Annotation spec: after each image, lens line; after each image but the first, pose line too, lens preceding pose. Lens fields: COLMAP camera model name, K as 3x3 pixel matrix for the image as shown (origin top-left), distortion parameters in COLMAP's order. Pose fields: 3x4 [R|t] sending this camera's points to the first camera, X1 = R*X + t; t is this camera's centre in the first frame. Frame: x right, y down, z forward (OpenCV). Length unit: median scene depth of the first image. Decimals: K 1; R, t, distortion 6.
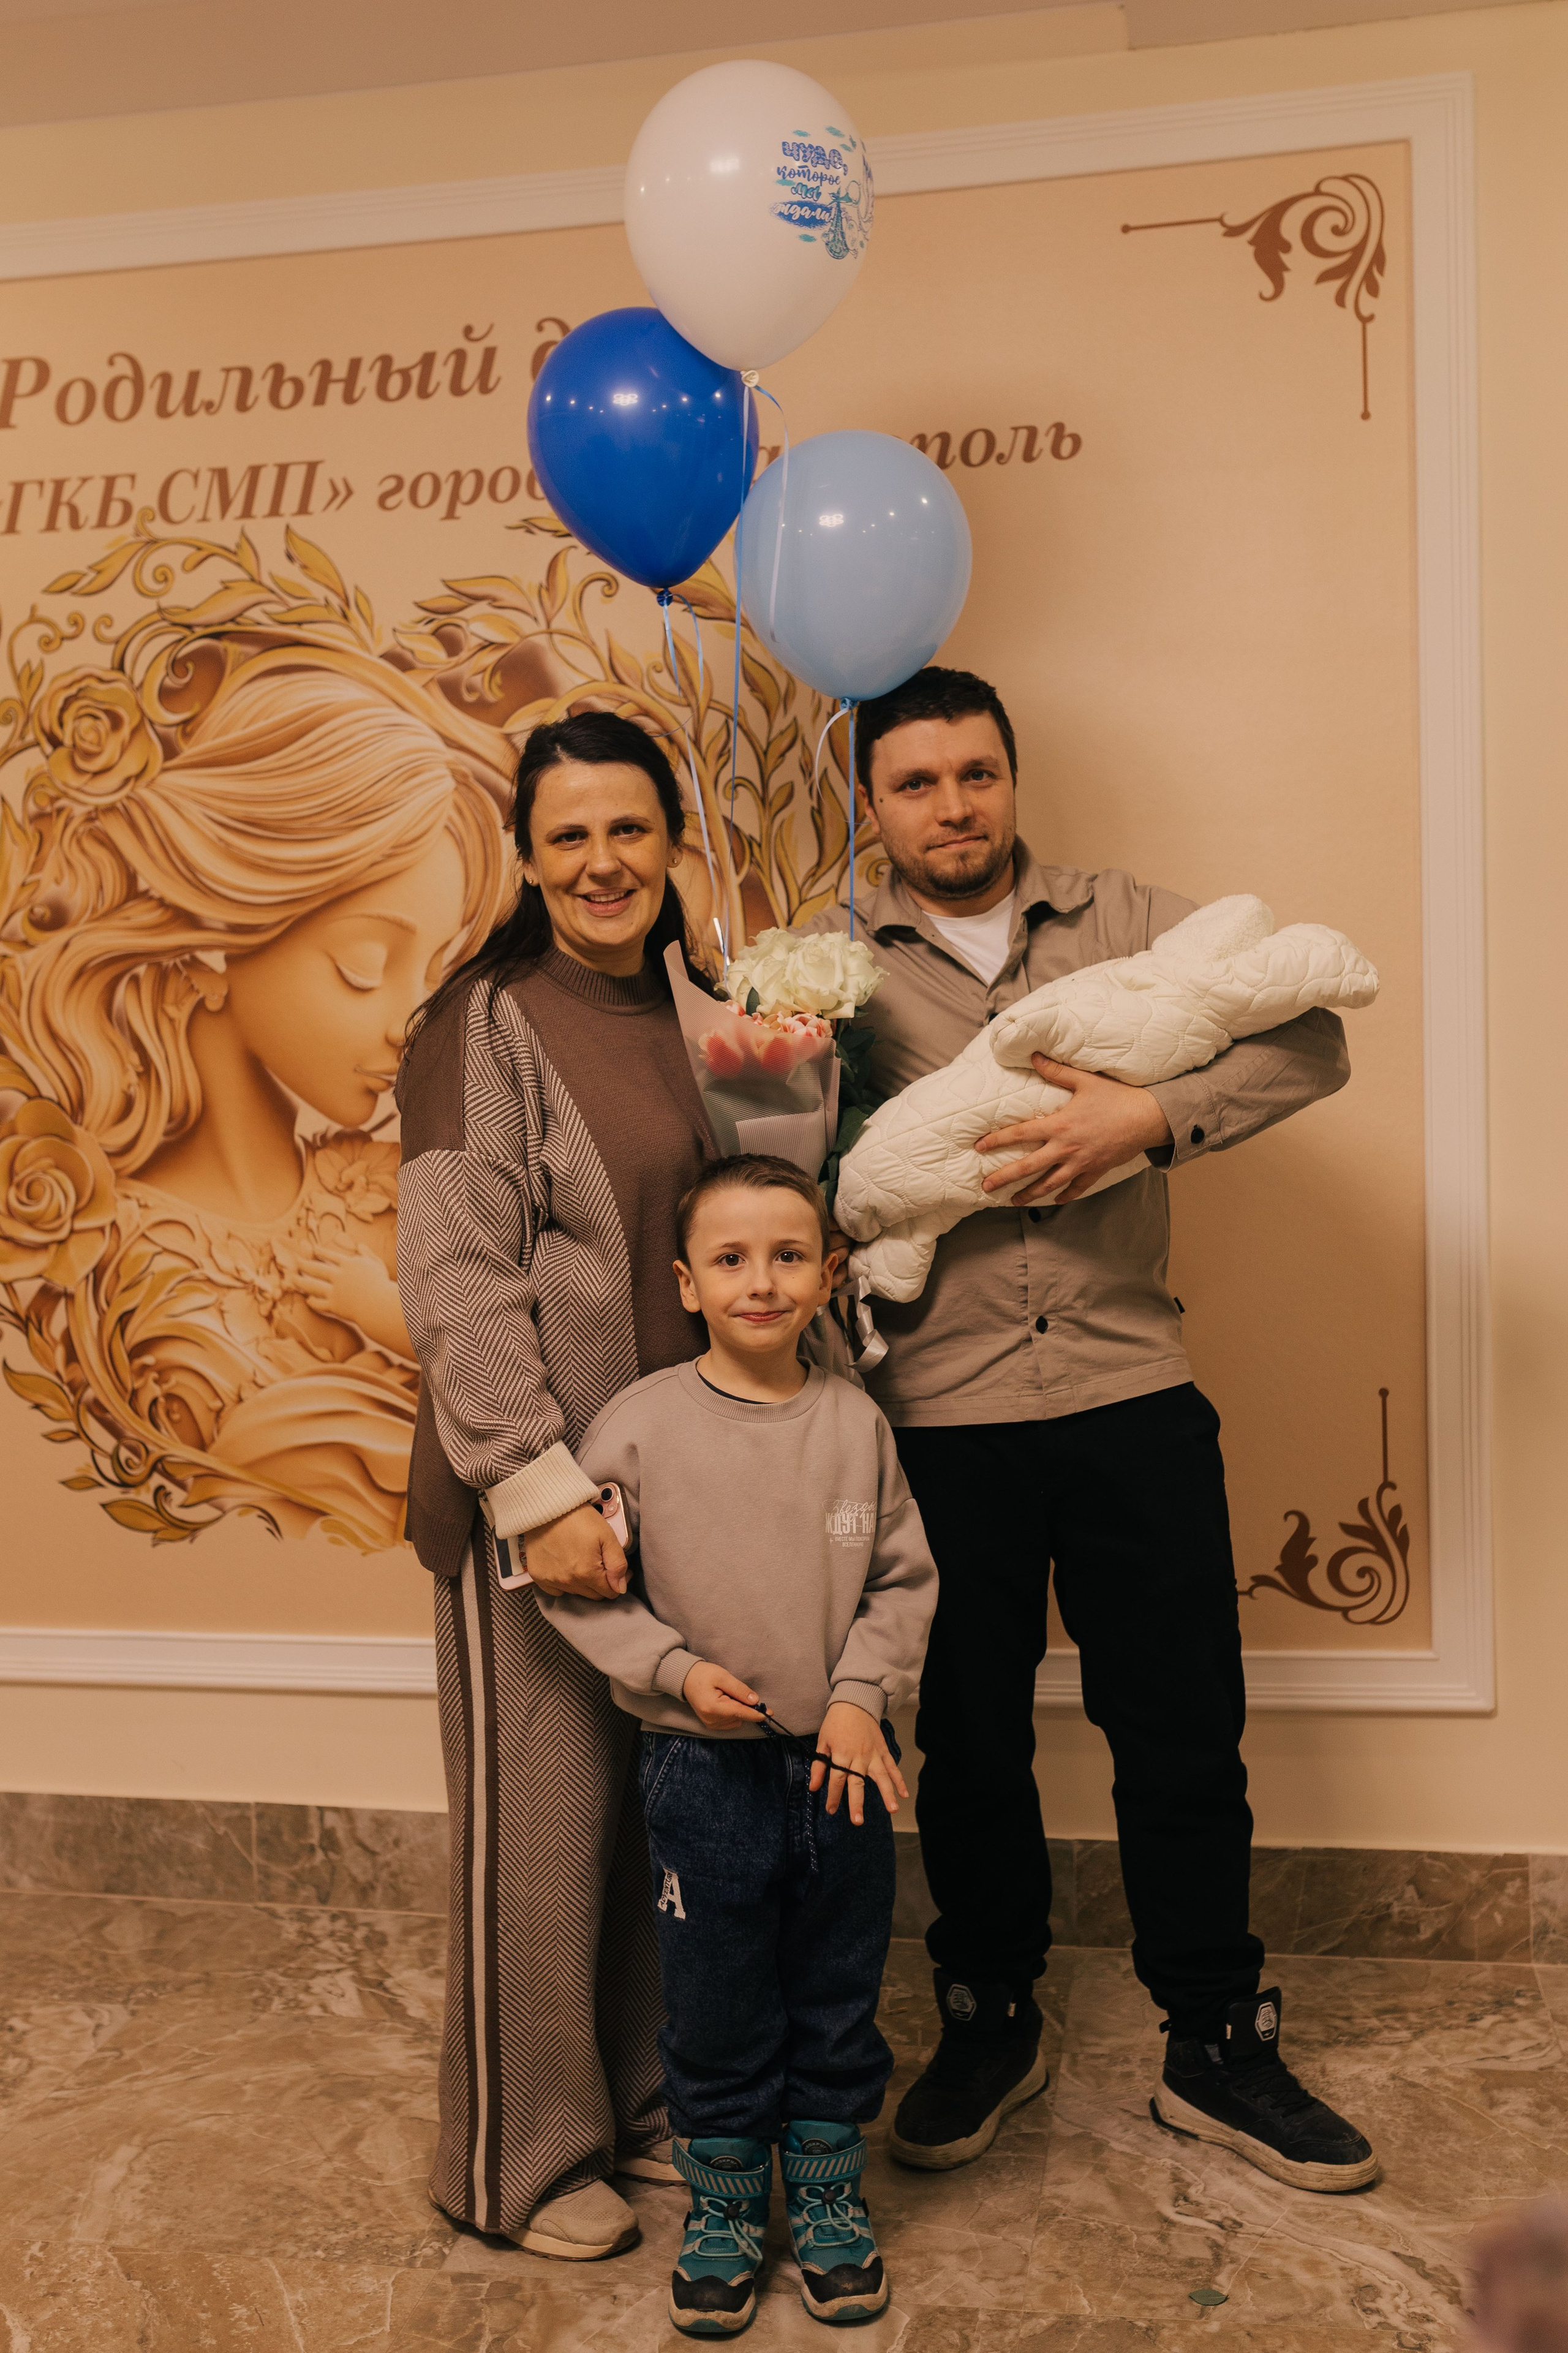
lens RADIAL K [[1743.3, 0, 645.2], [0, 1743.3, 1138.6], [0, 0, 1]] dist [0.003518, 0.001638]
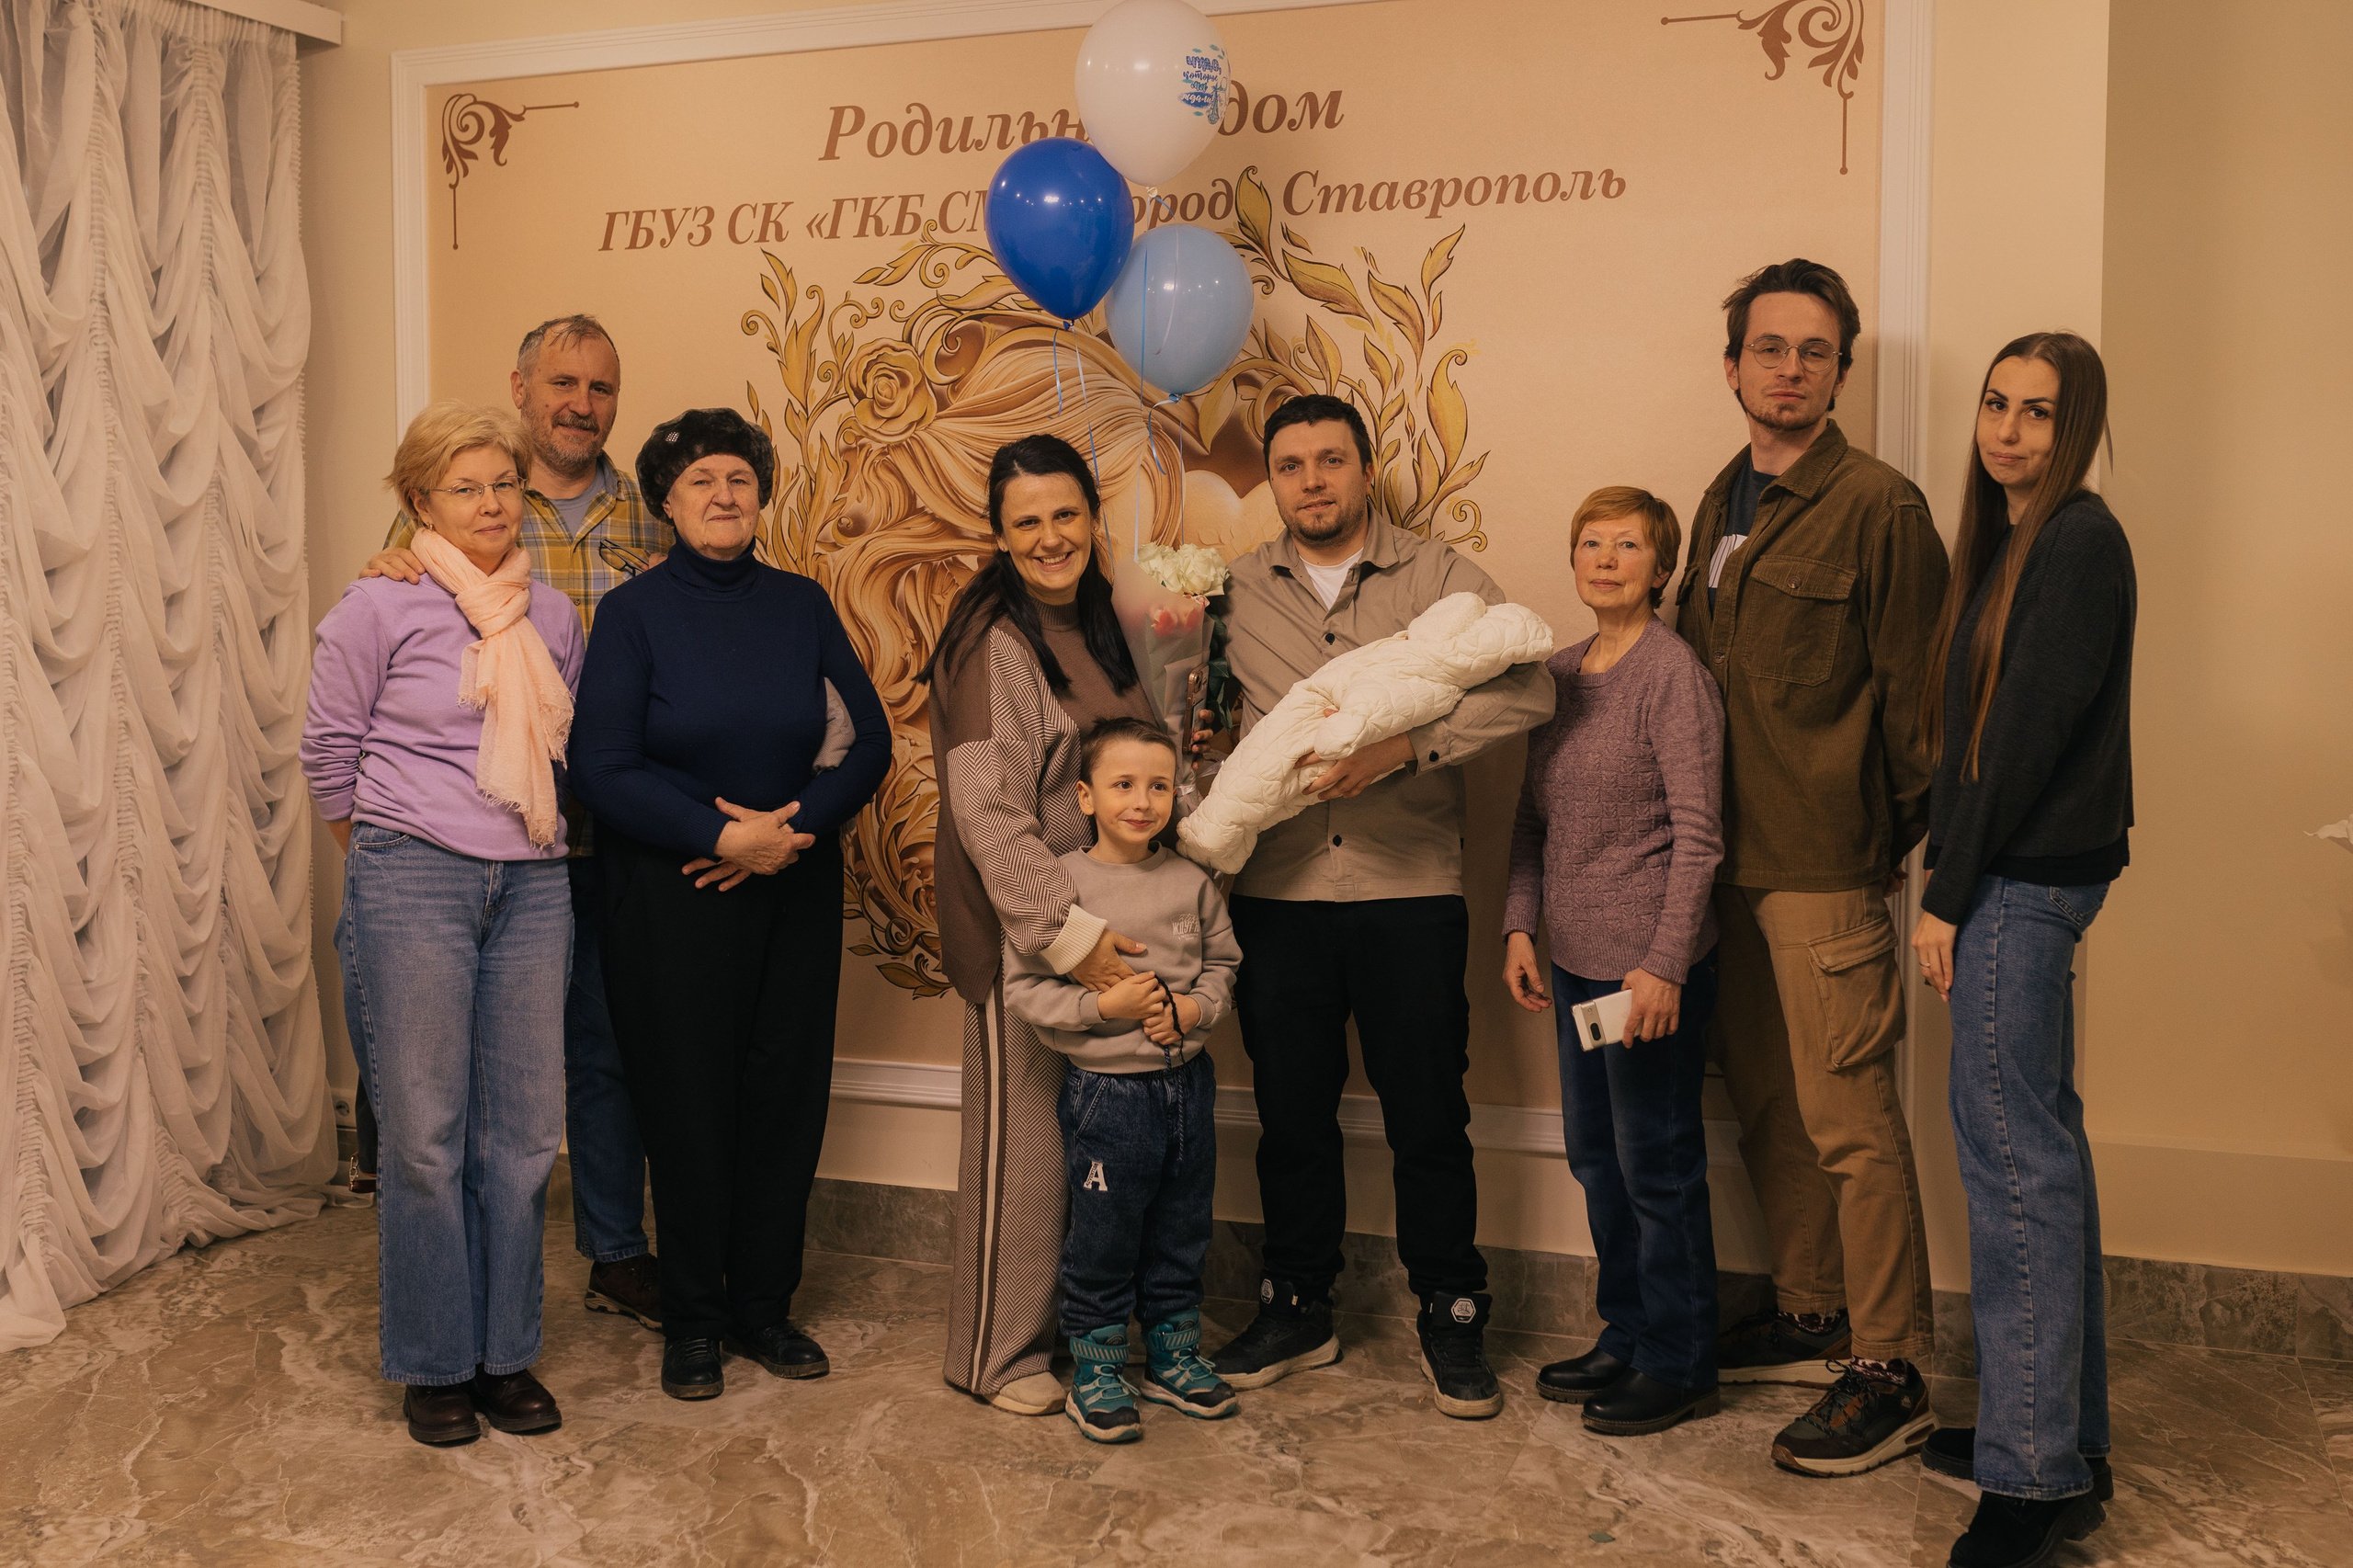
lens RADIAL K [[2403.5, 0, 1171.7], [0, 2403.5, 647.3], [0, 0, 1]] dist [-0.007928, 0.021537]
pose [[0.982666, 0.032837, -0.182453, 0.242801], [-0.030121, 0.999391, 0.017637, -0.073512], [0.182921, -0.011836, 0.983056, -0.781833]]
